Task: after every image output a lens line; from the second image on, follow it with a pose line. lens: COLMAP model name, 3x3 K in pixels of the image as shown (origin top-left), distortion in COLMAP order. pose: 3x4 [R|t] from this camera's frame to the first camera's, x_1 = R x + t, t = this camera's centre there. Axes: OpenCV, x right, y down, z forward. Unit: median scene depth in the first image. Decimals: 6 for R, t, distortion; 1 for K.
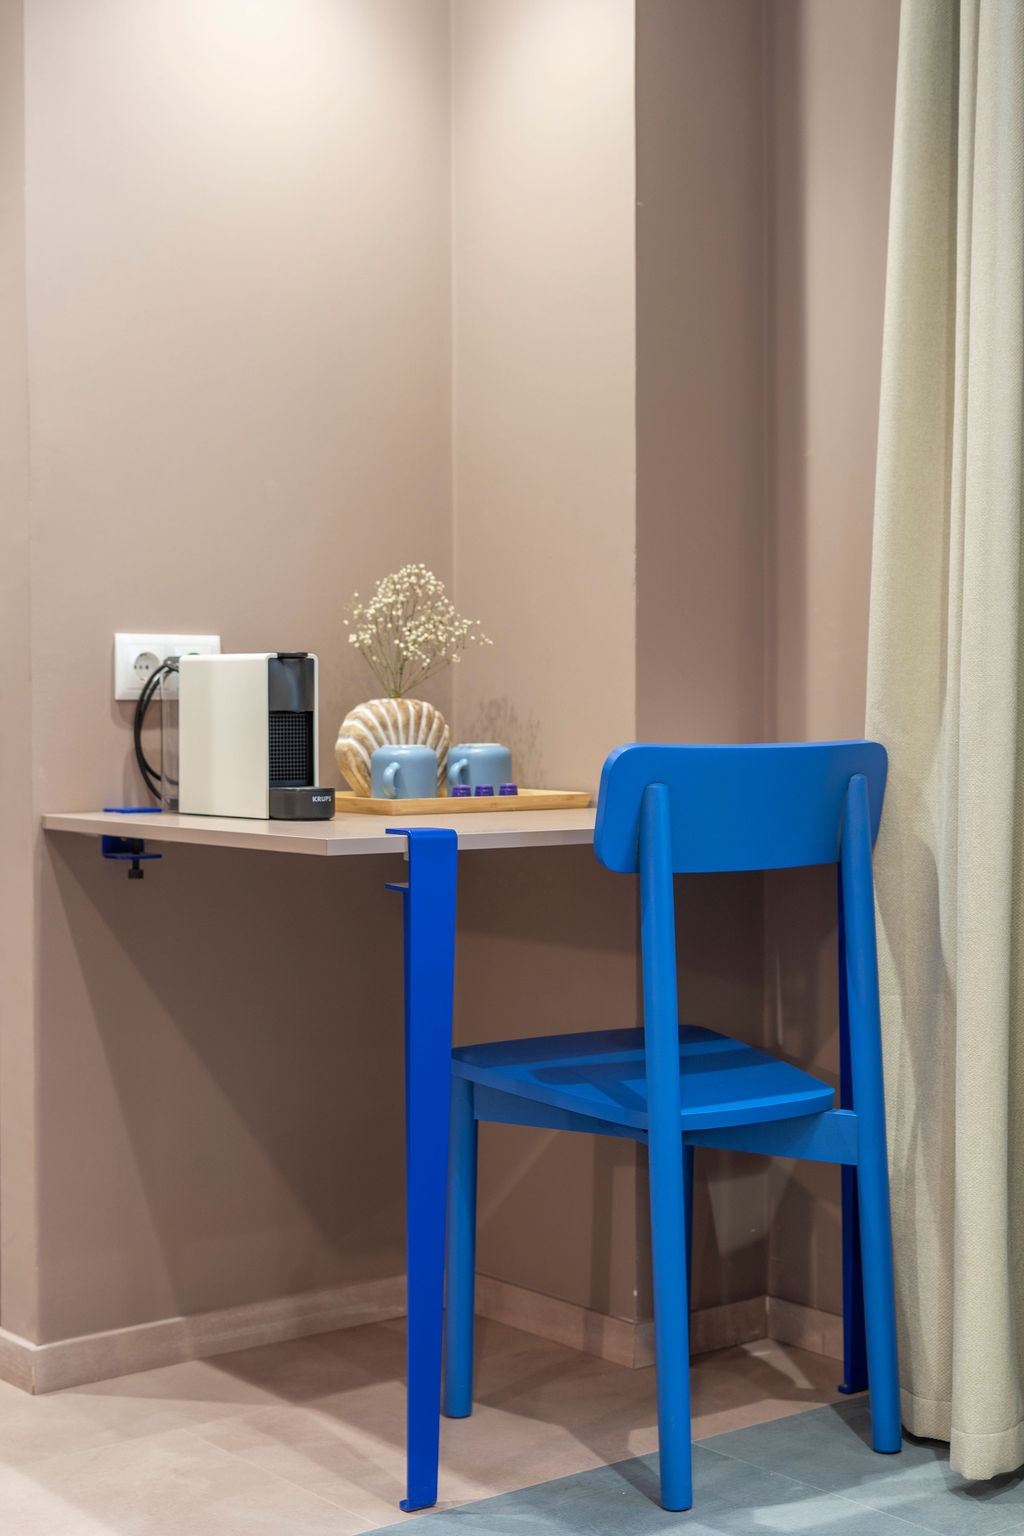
lens RADIAL K [[2259.2, 0, 505.5], [0, 2259.2, 758.8], [0, 0, 1]] dist [-0.000613, 0.000000]
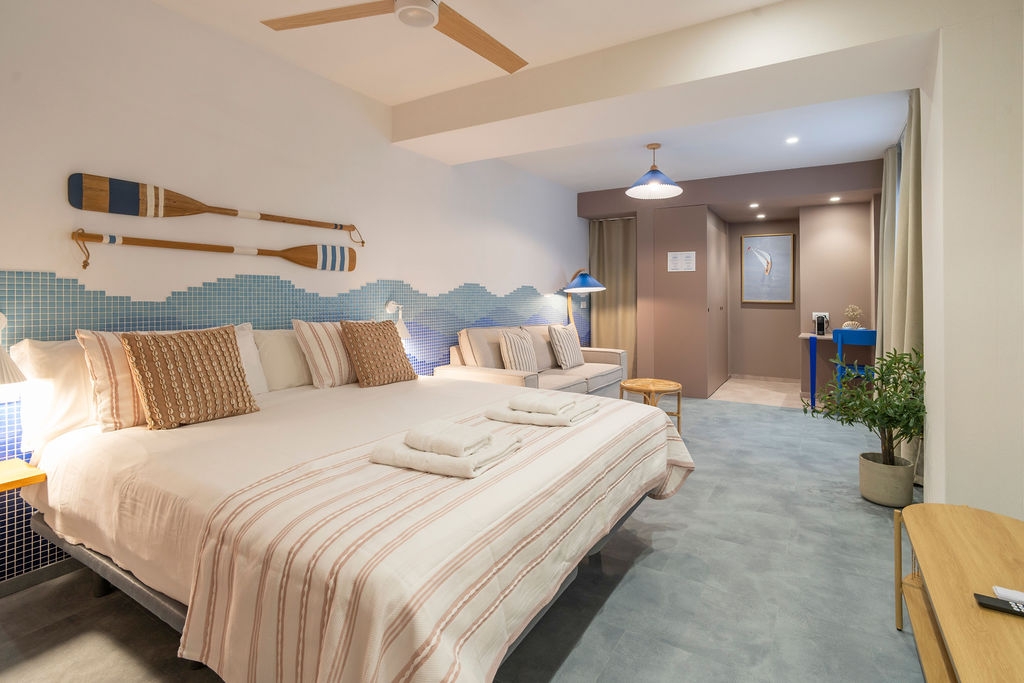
lens RADIAL K [[494.6, 0, 516.7], [0, 494.6, 293.6], [0, 0, 1]] dist [-0.017020, 0.006280]
pose [[0.344400, -0.005043, -0.938810, 1.238890], [-0.030792, 0.999387, -0.016664, -0.062275], [0.938318, 0.034647, 0.344033, -0.748676]]
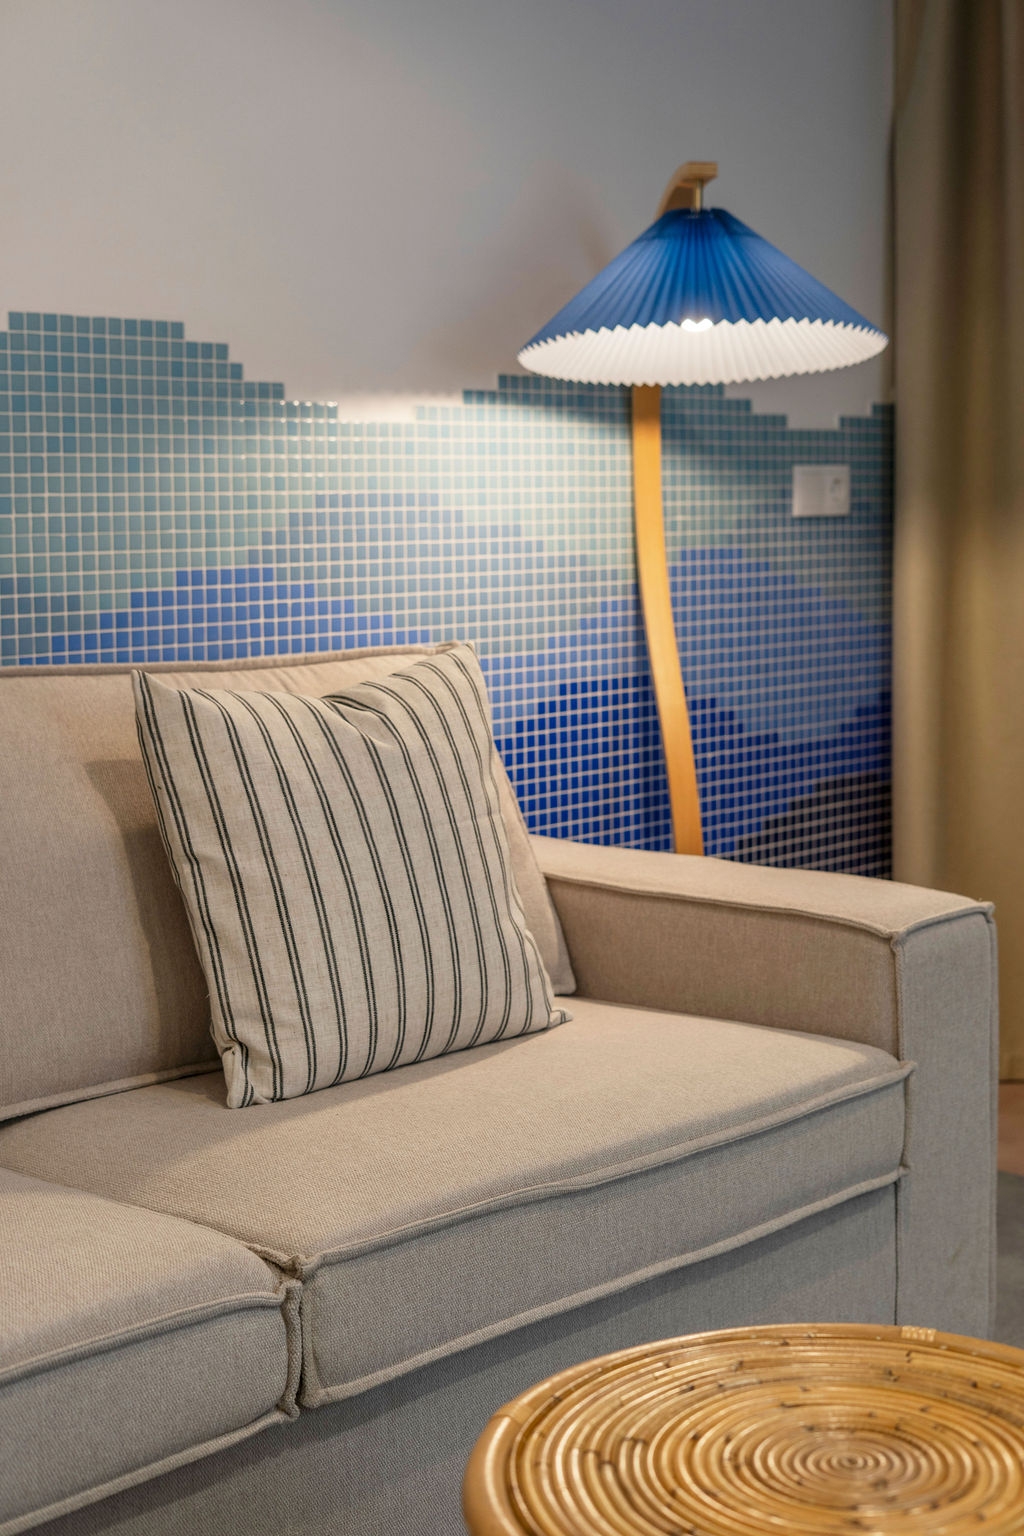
lens RADIAL K [[2259.2, 0, 551.5], [0, 2259.2, 719.9], [0, 0, 1]] dist [-0.000613, 0.000000]
pose [[0.150687, 0.103281, -0.983172, 0.510441], [-0.022406, 0.994629, 0.101051, -0.054225], [0.988328, 0.006802, 0.152192, -0.041594]]
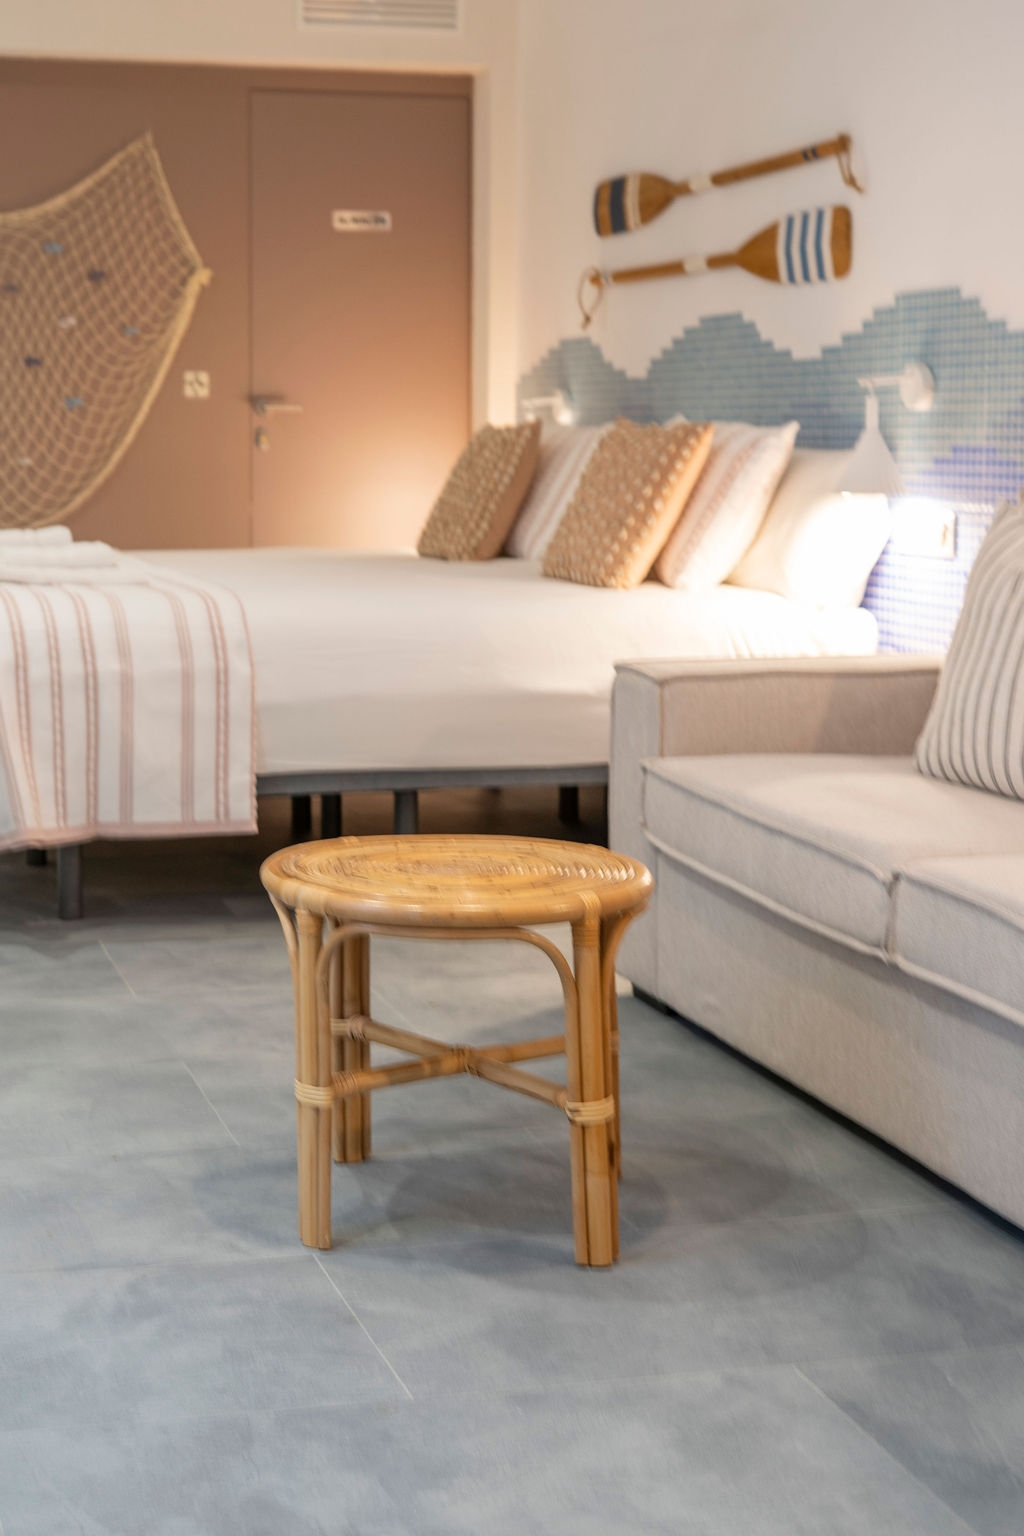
lens RADIAL K [[2259.2, 0, 337.0], [0, 2259.2, 635.8], [0, 0, 1]] dist [-0.000613, 0.000000]
pose [[-0.915828, -0.037934, 0.399774, -0.294150], [0.011268, 0.992709, 0.120009, -0.061503], [-0.401412, 0.114412, -0.908723, 1.004759]]
